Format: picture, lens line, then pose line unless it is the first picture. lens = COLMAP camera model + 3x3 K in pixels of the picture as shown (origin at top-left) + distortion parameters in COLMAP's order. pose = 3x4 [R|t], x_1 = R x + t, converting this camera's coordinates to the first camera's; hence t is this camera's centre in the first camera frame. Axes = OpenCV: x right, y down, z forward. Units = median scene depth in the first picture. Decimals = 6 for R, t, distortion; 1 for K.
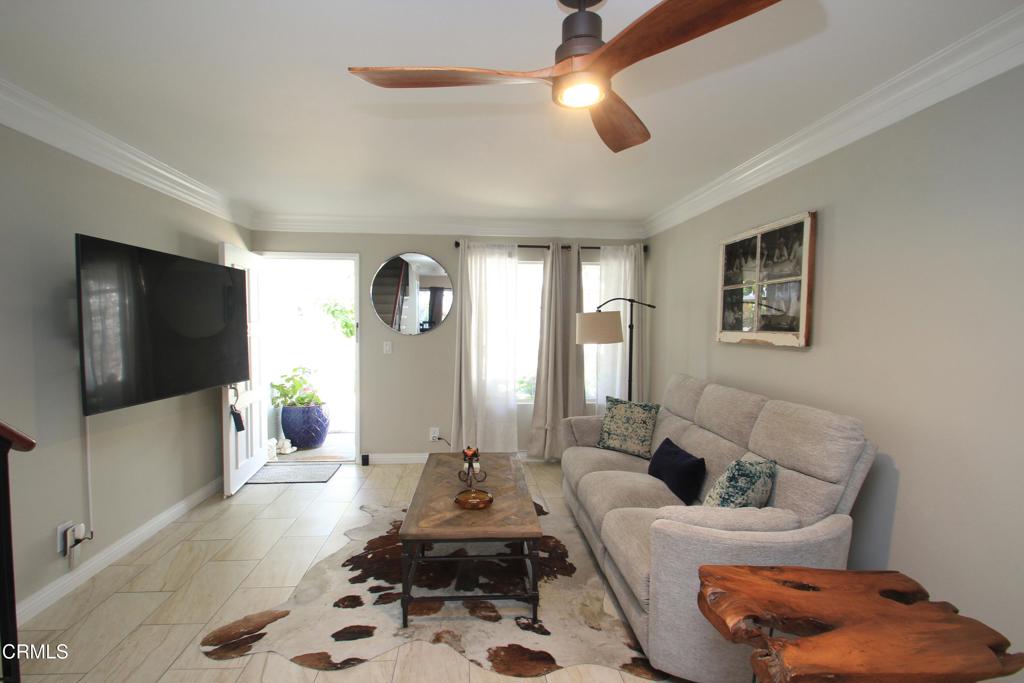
lens RADIAL K [[481.7, 0, 509.9], [0, 481.7, 330.6], [0, 0, 1]] dist [-0.000953, -0.000298]
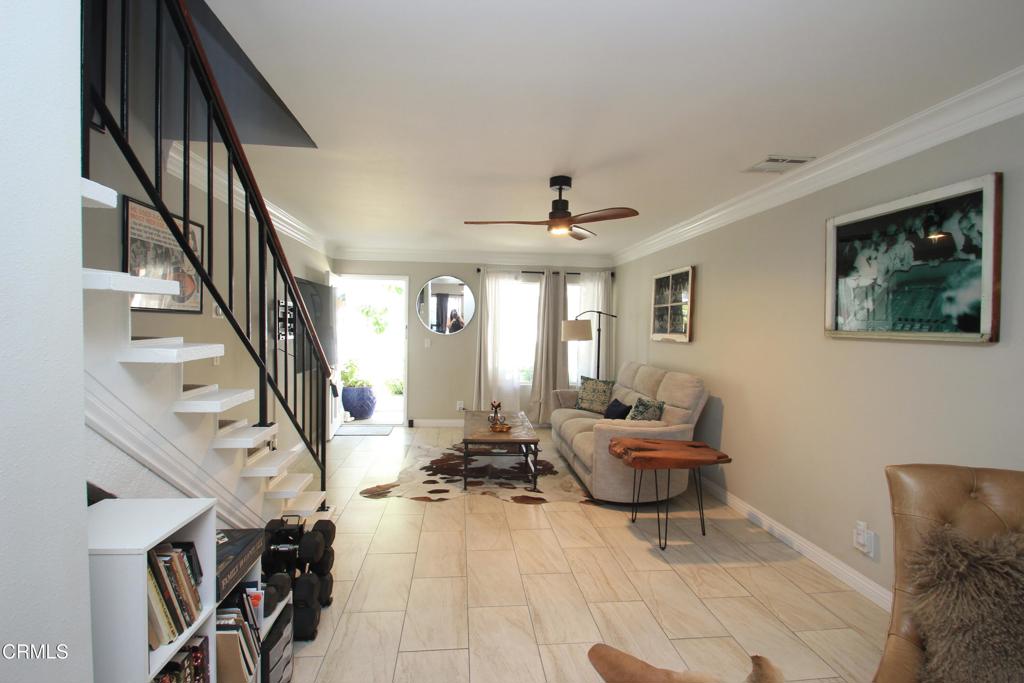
lens RADIAL K [[481.7, 0, 509.9], [0, 481.7, 330.6], [0, 0, 1]] dist [-0.000953, -0.000298]
pose [[0.999816, 0.011073, 0.015680, -0.054631], [-0.010974, 0.999919, -0.006399, 0.007650], [-0.015749, 0.006226, 0.999857, -0.578273]]
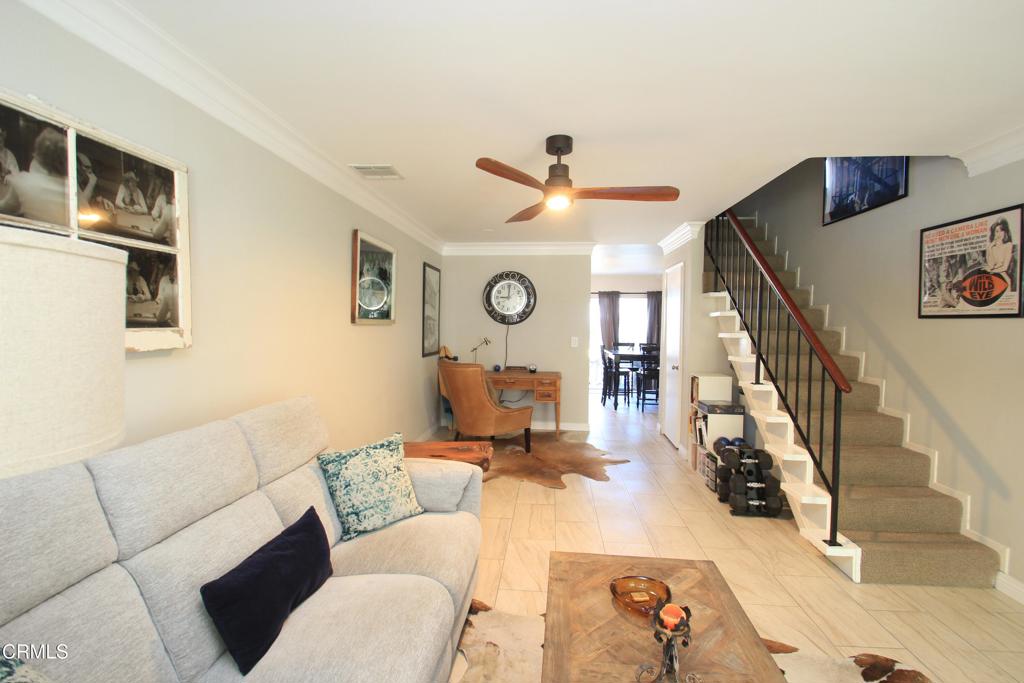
lens RADIAL K [[481.7, 0, 509.9], [0, 481.7, 330.6], [0, 0, 1]] dist [-0.000953, -0.000298]
pose [[-0.983176, -0.020842, 0.181467, -0.010323], [-0.014691, 0.999273, 0.035176, -0.019712], [-0.182069, 0.031918, -0.982768, 1.290011]]
